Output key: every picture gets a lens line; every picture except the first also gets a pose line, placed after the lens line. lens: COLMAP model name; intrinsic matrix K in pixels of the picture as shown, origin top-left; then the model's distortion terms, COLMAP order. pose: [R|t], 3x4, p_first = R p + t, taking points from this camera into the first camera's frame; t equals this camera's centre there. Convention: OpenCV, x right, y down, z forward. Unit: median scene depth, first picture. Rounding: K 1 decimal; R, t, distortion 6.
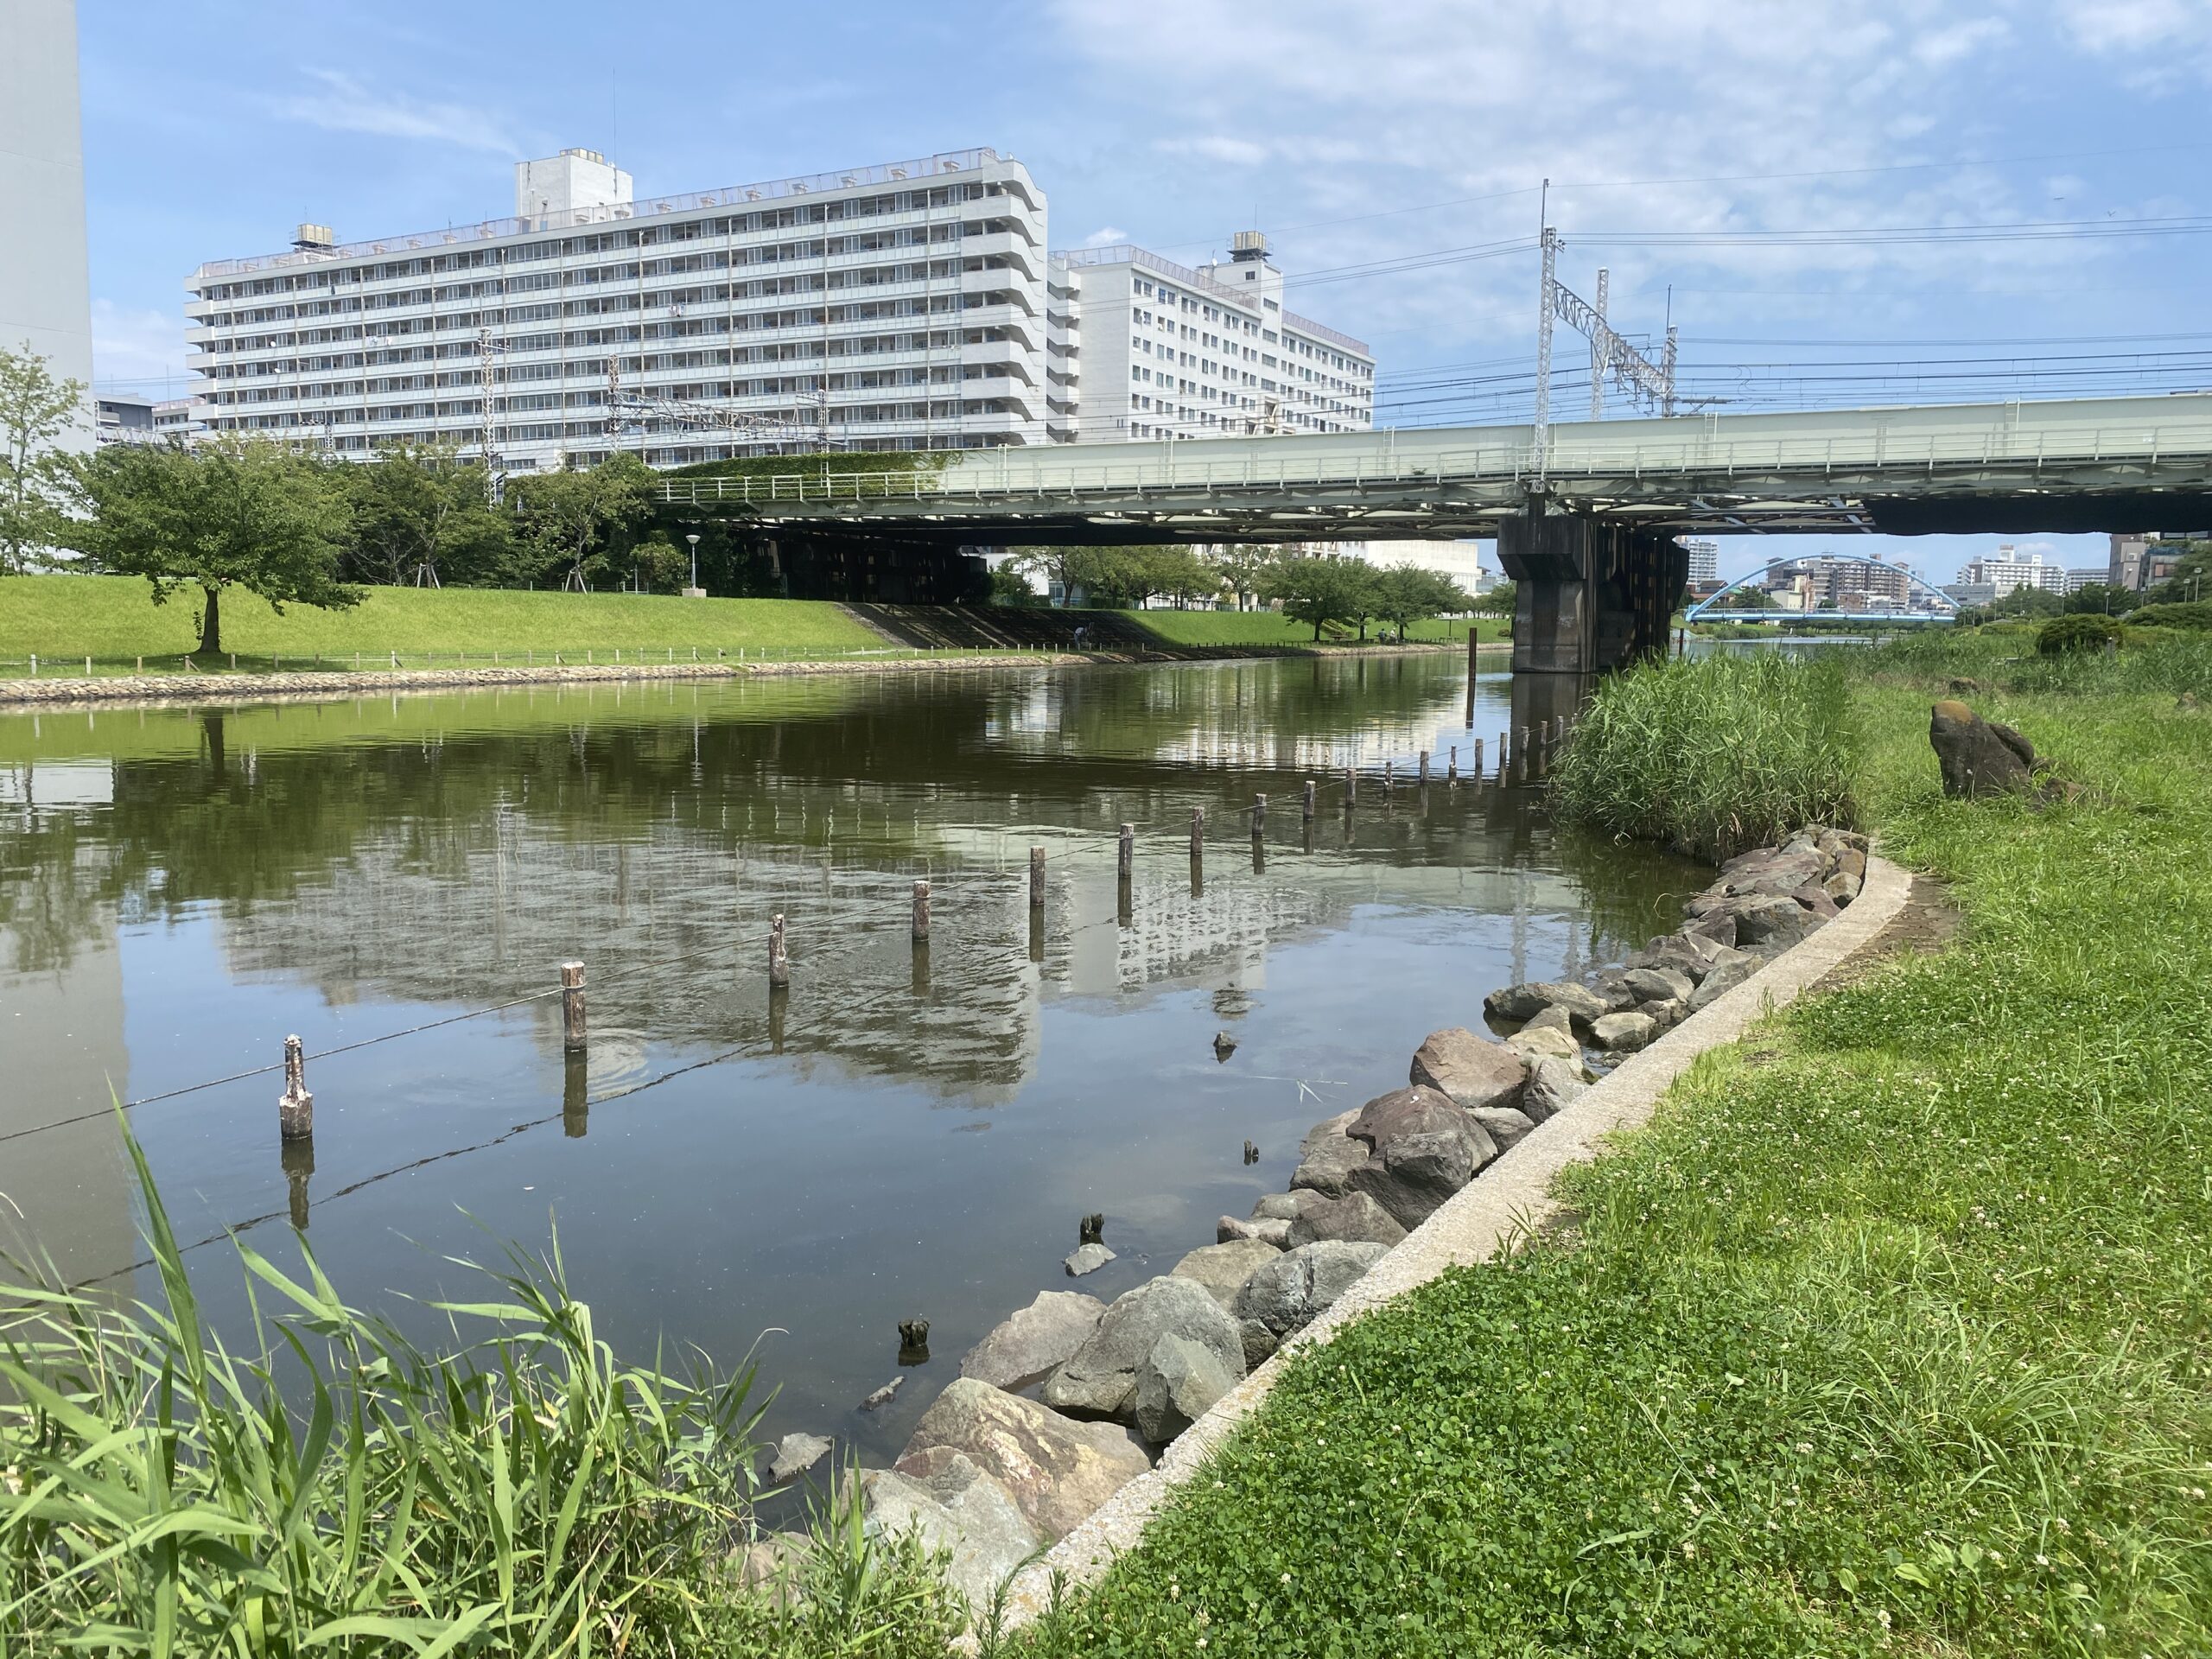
lens RADIAL K [[1657.9, 0, 1095.3], [0, 1657.9, 797.4], [0, 0, 1]] dist [0.080026, -0.126272]
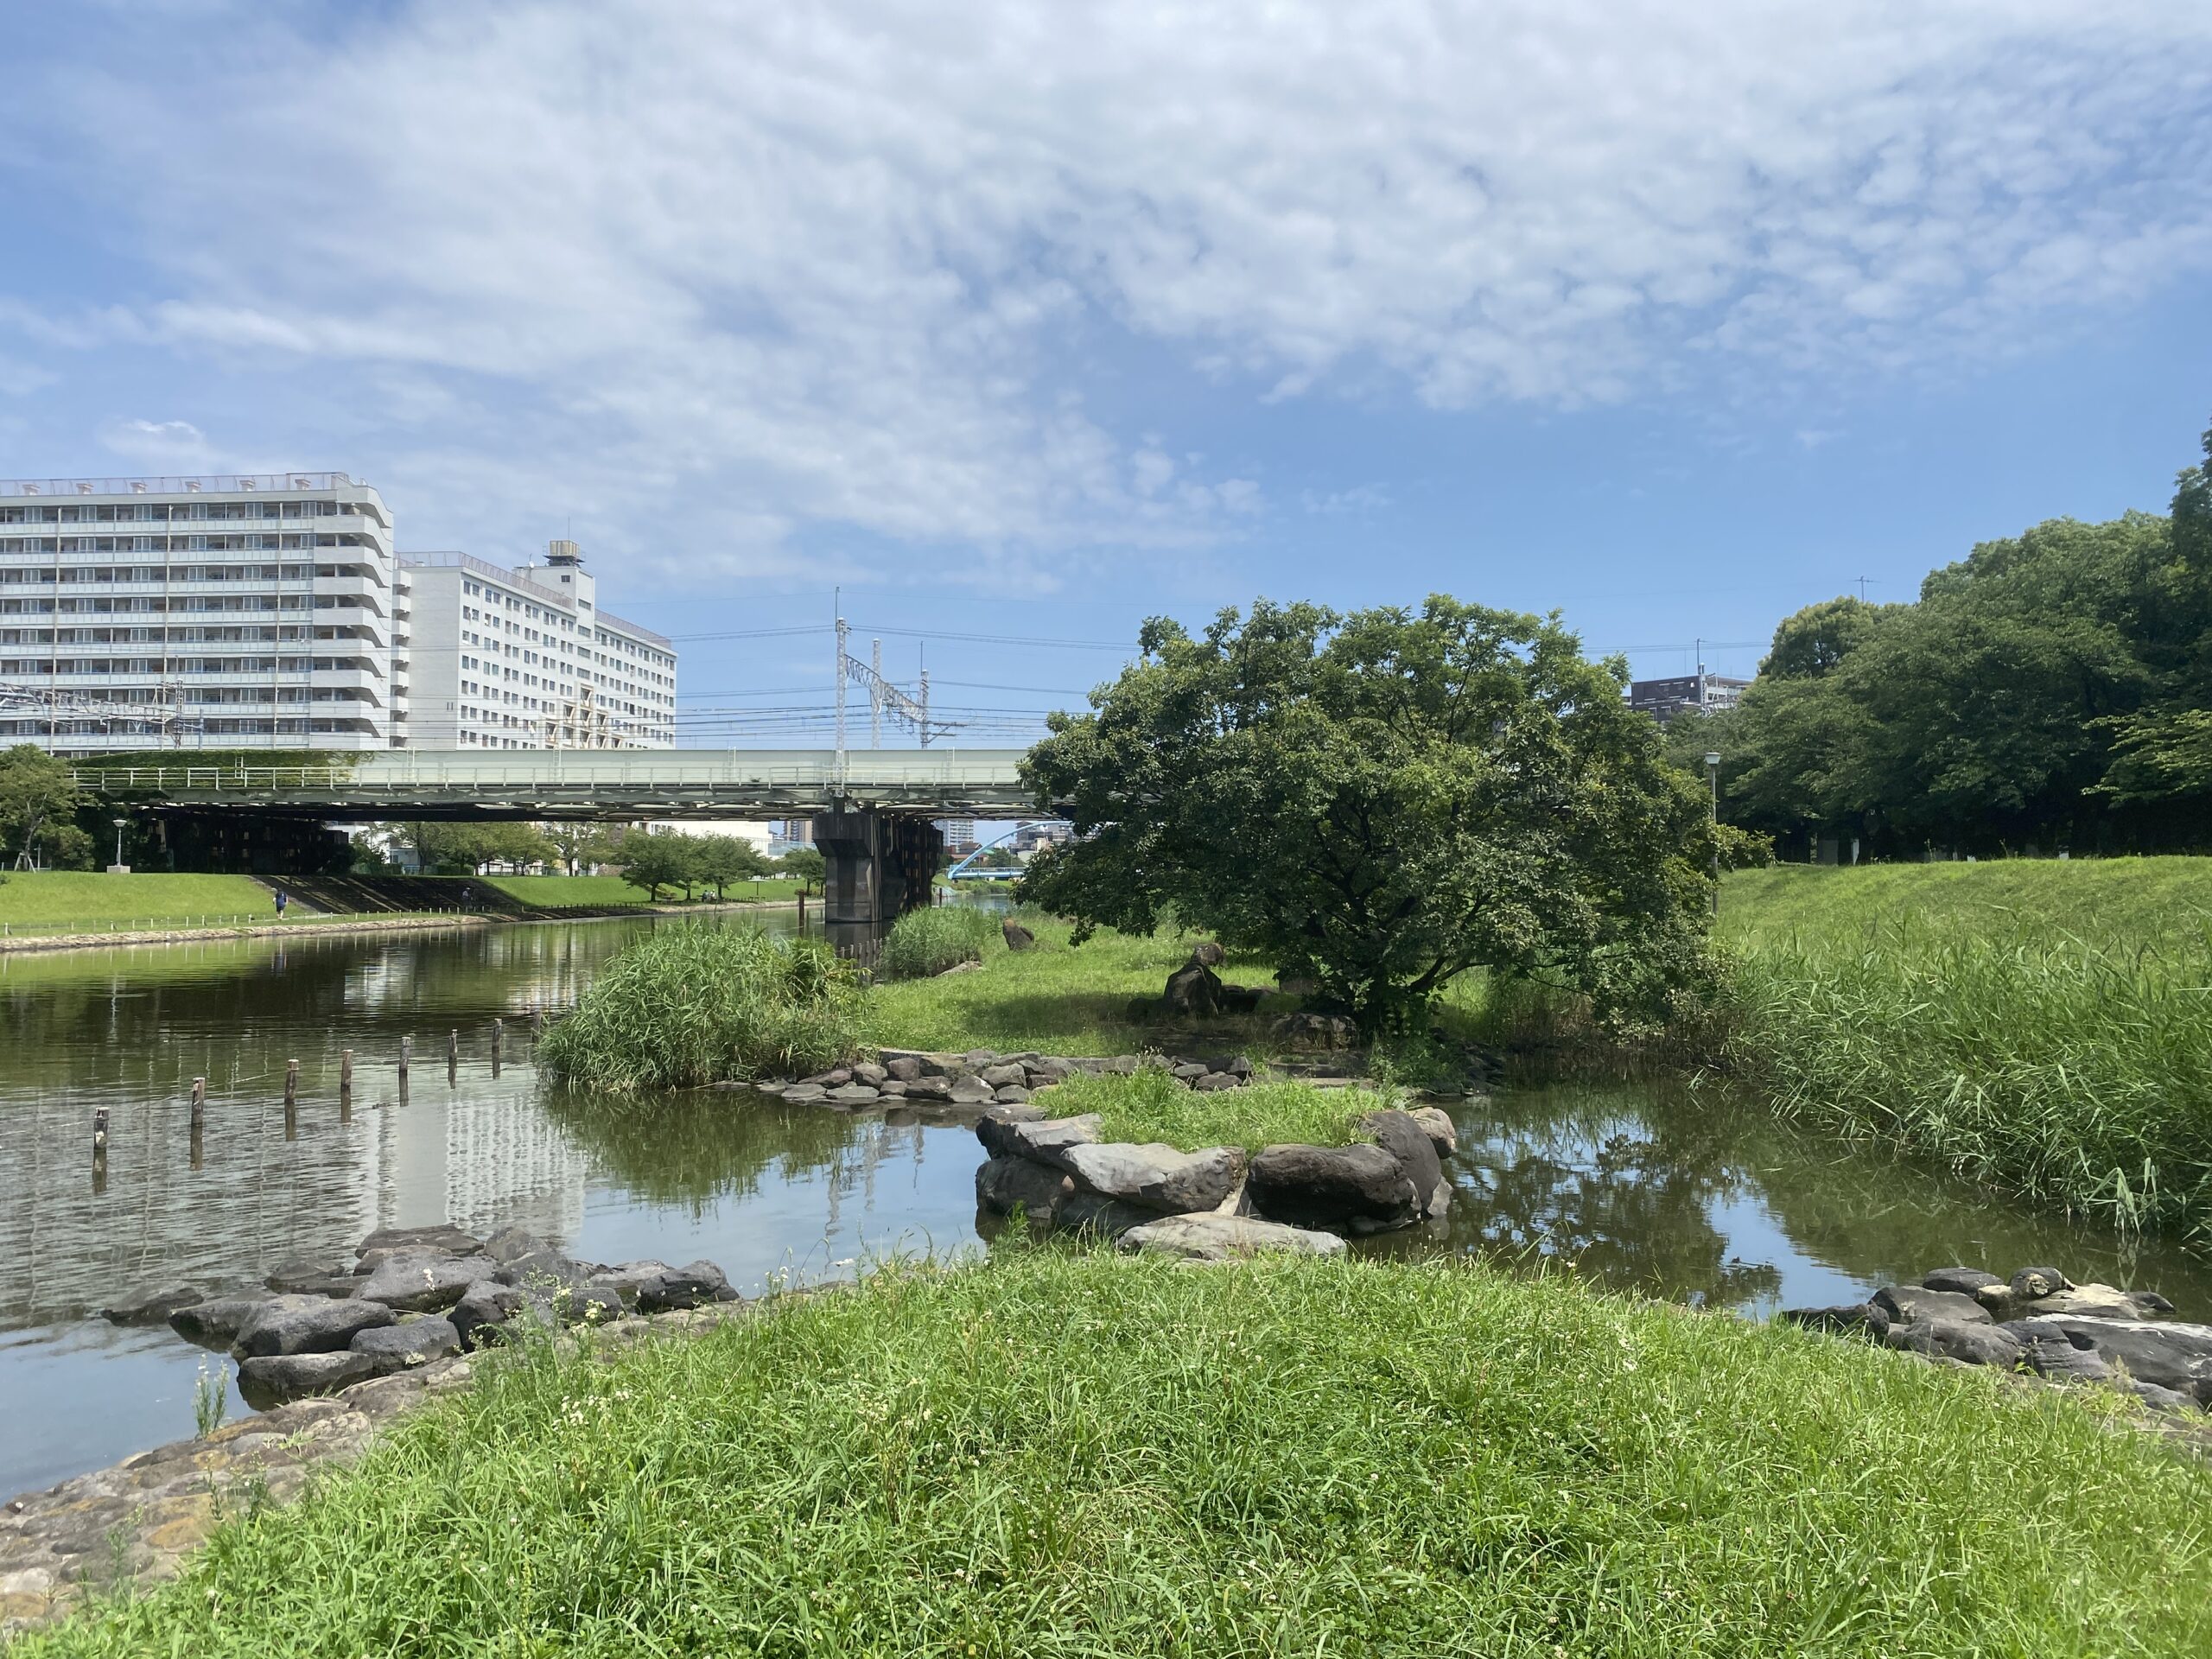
lens RADIAL K [[1657.9, 0, 1095.3], [0, 1657.9, 797.4], [0, 0, 1]] dist [0.080026, -0.126272]
pose [[0.910948, 0.011380, 0.412365, -0.064842], [0.052152, 0.988422, -0.142485, 0.017280], [-0.409212, 0.151302, 0.899807, -0.196993]]
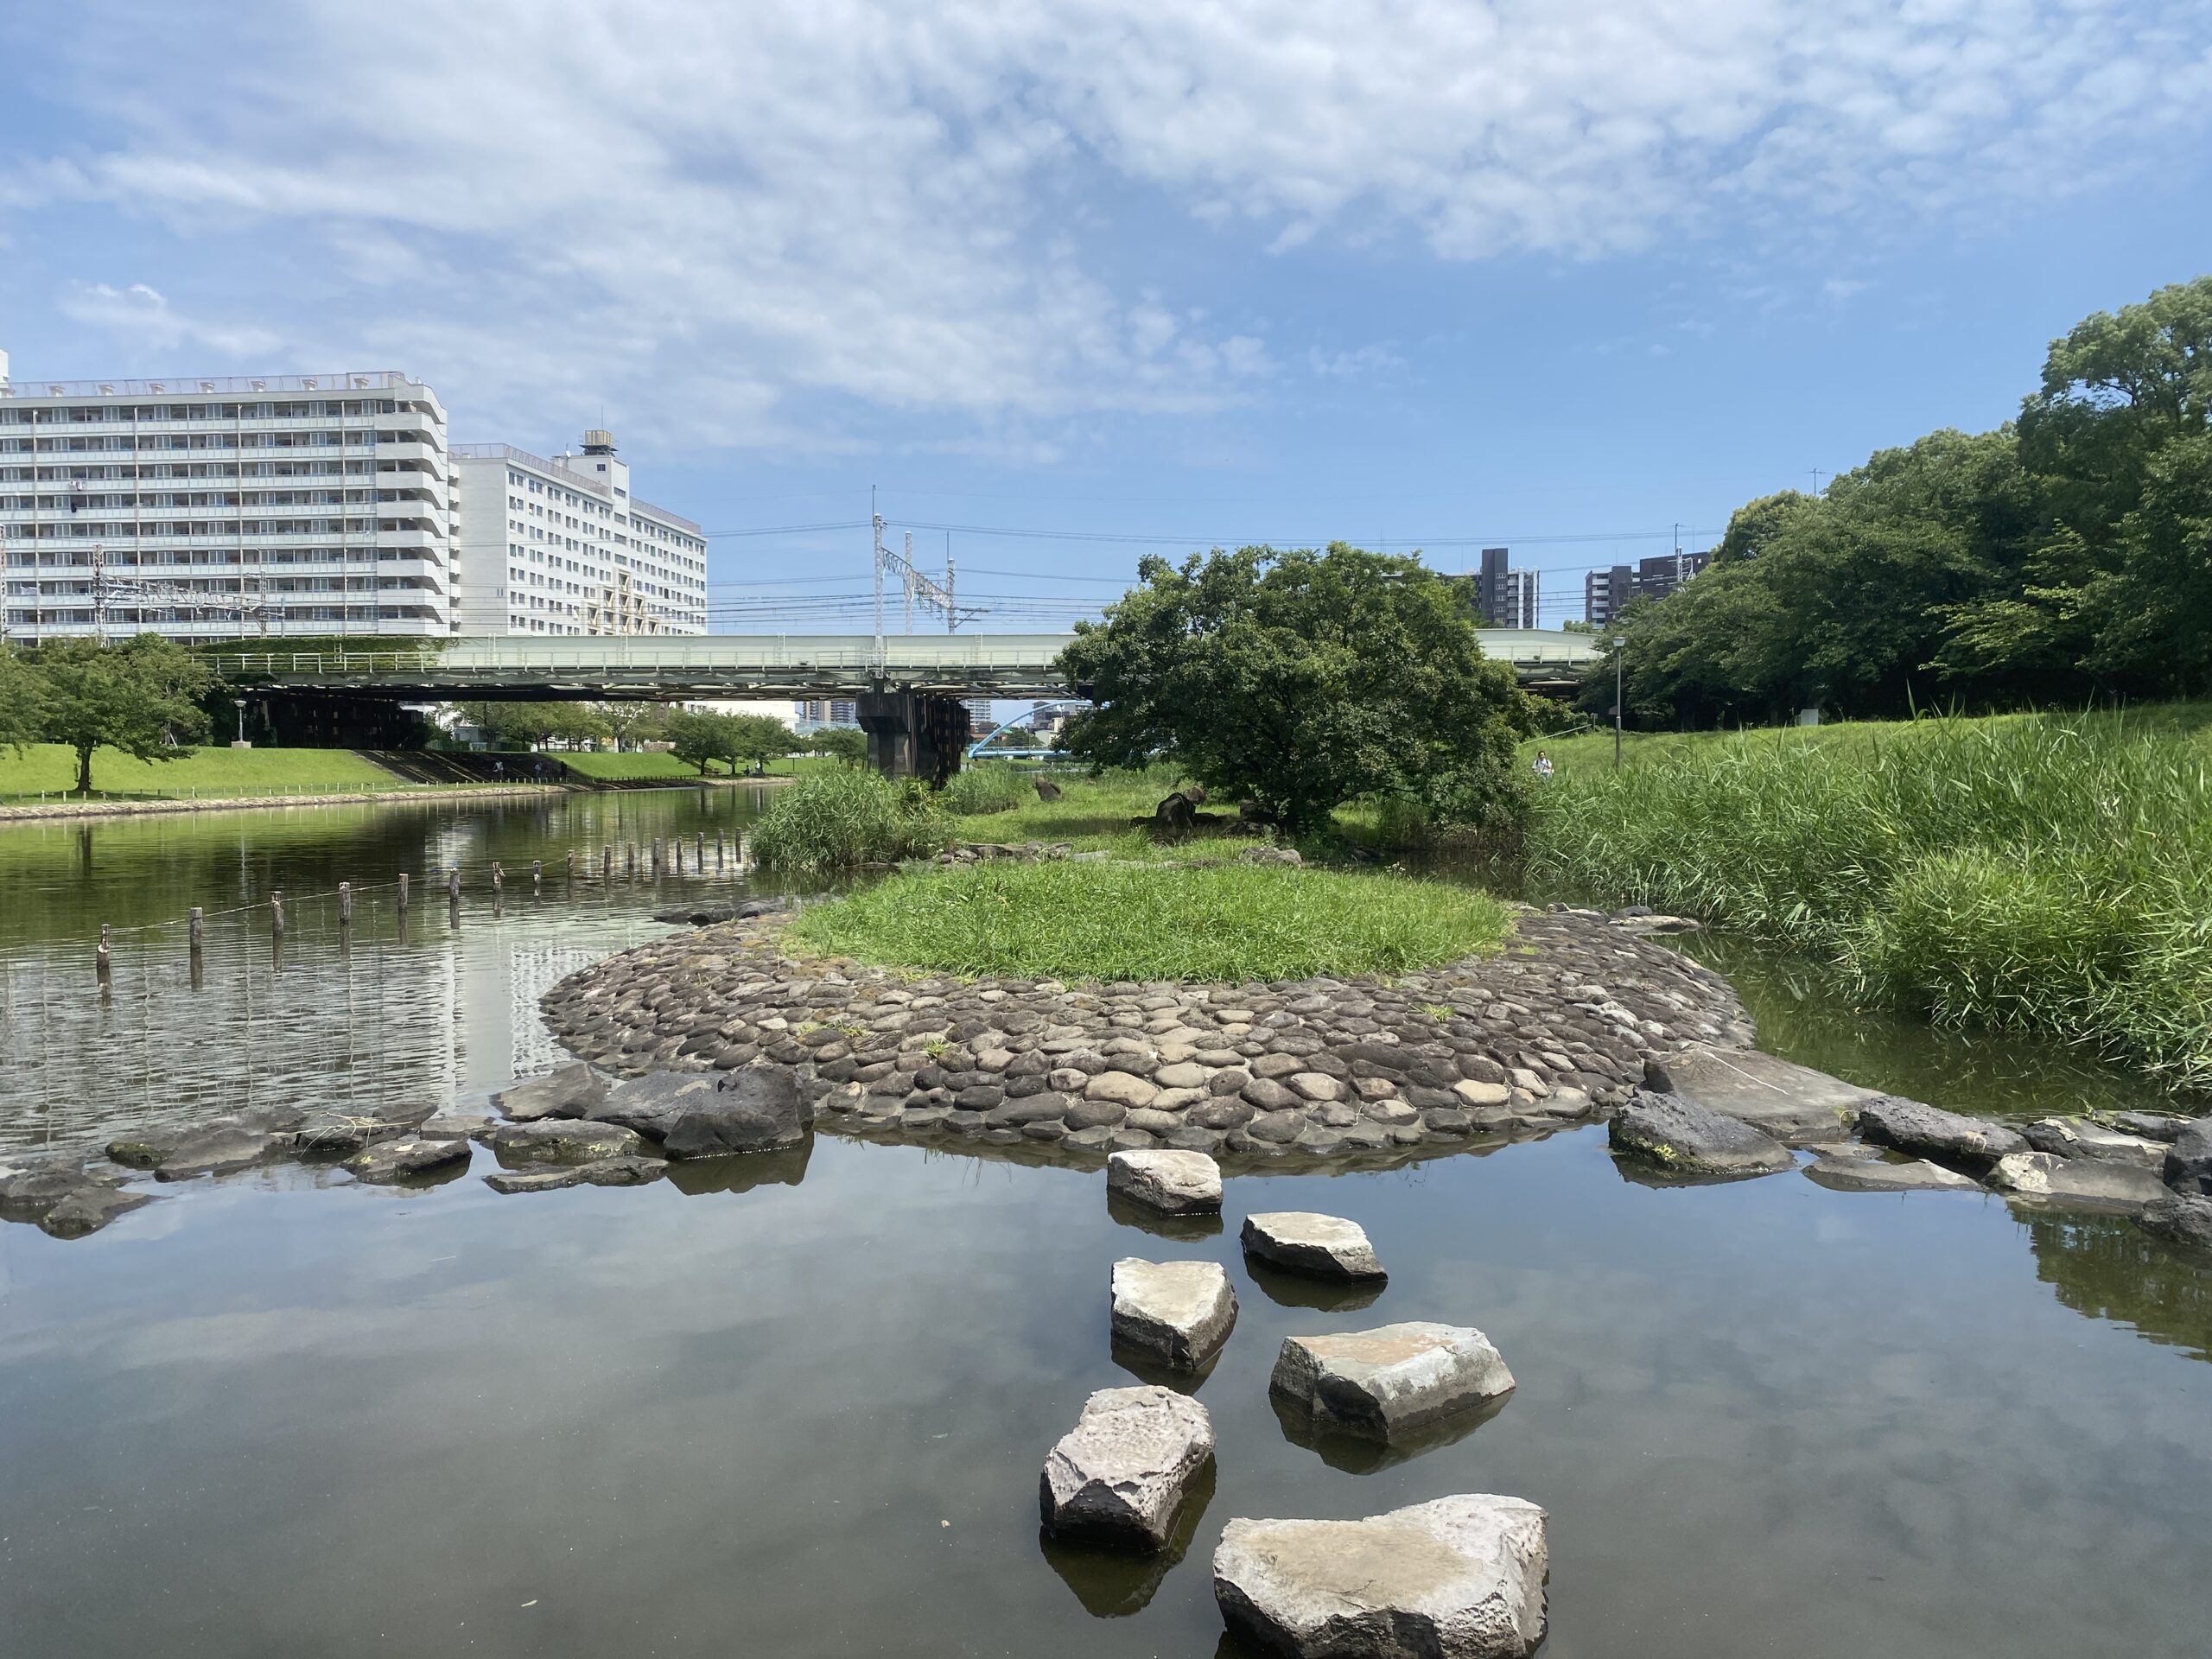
lens RADIAL K [[1655.9, 0, 1077.6], [0, 1655.9, 800.8], [0, 0, 1]] dist [0.119552, -0.211285]
pose [[0.919325, -0.023023, 0.392824, -0.096771], [0.054622, 0.996089, -0.069452, 0.028084], [-0.389689, 0.085306, 0.916987, -0.268207]]
